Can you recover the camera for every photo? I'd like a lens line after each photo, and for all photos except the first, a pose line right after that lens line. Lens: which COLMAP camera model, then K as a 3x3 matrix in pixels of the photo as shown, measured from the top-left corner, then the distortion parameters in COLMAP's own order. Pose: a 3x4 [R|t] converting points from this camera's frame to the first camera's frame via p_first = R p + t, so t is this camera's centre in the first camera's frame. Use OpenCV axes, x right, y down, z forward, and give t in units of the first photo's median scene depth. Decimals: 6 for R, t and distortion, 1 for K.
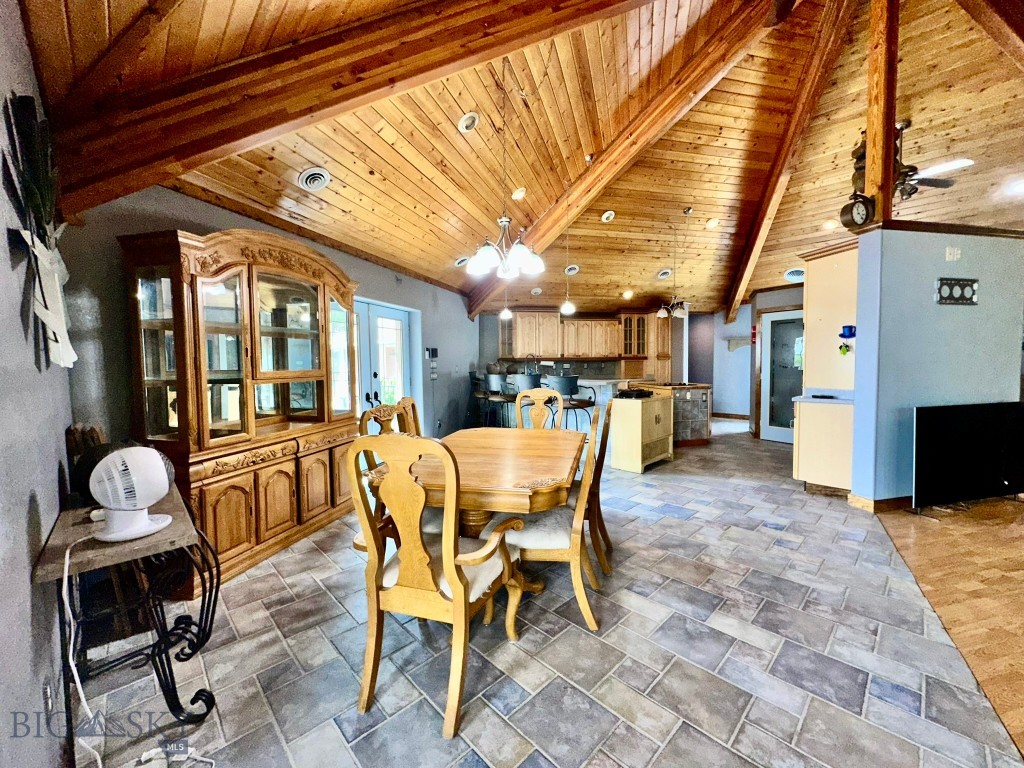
lens RADIAL K [[406.9, 0, 512.0], [0, 406.9, 384.0], [0, 0, 1]] dist [-0.003507, 0.000342]
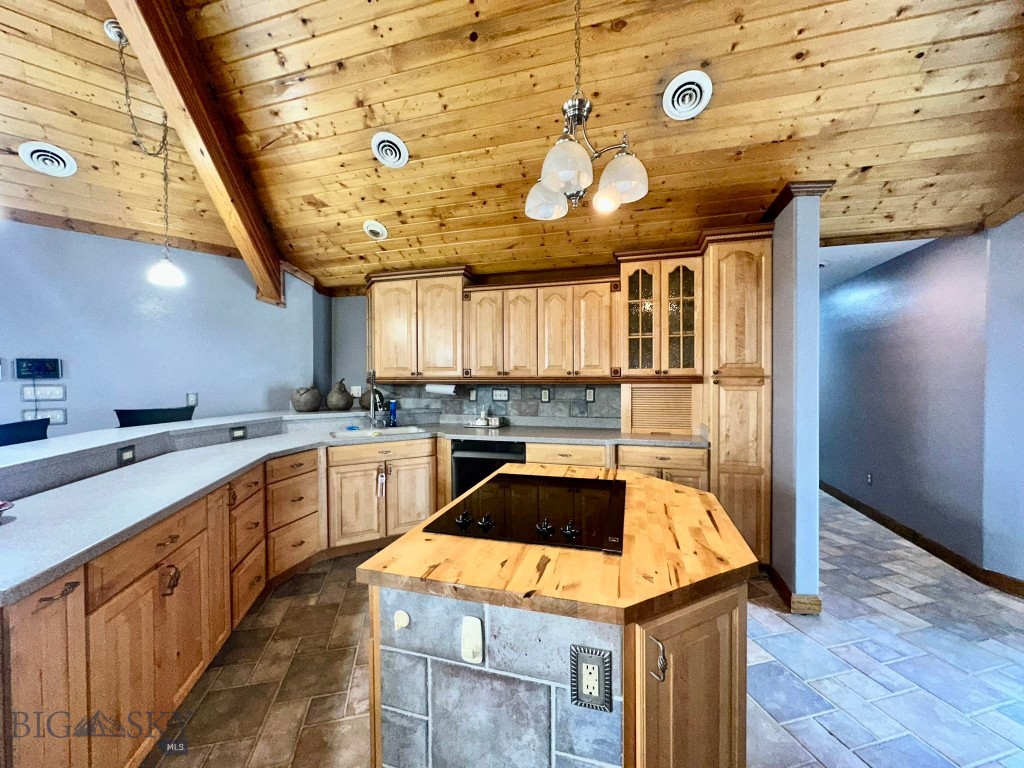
lens RADIAL K [[406.9, 0, 512.0], [0, 406.9, 384.0], [0, 0, 1]] dist [-0.003507, 0.000342]
pose [[0.863157, 0.011423, -0.504807, 0.373635], [-0.029443, 0.999182, -0.027734, -0.045255], [0.504077, 0.038802, 0.862787, 0.619616]]
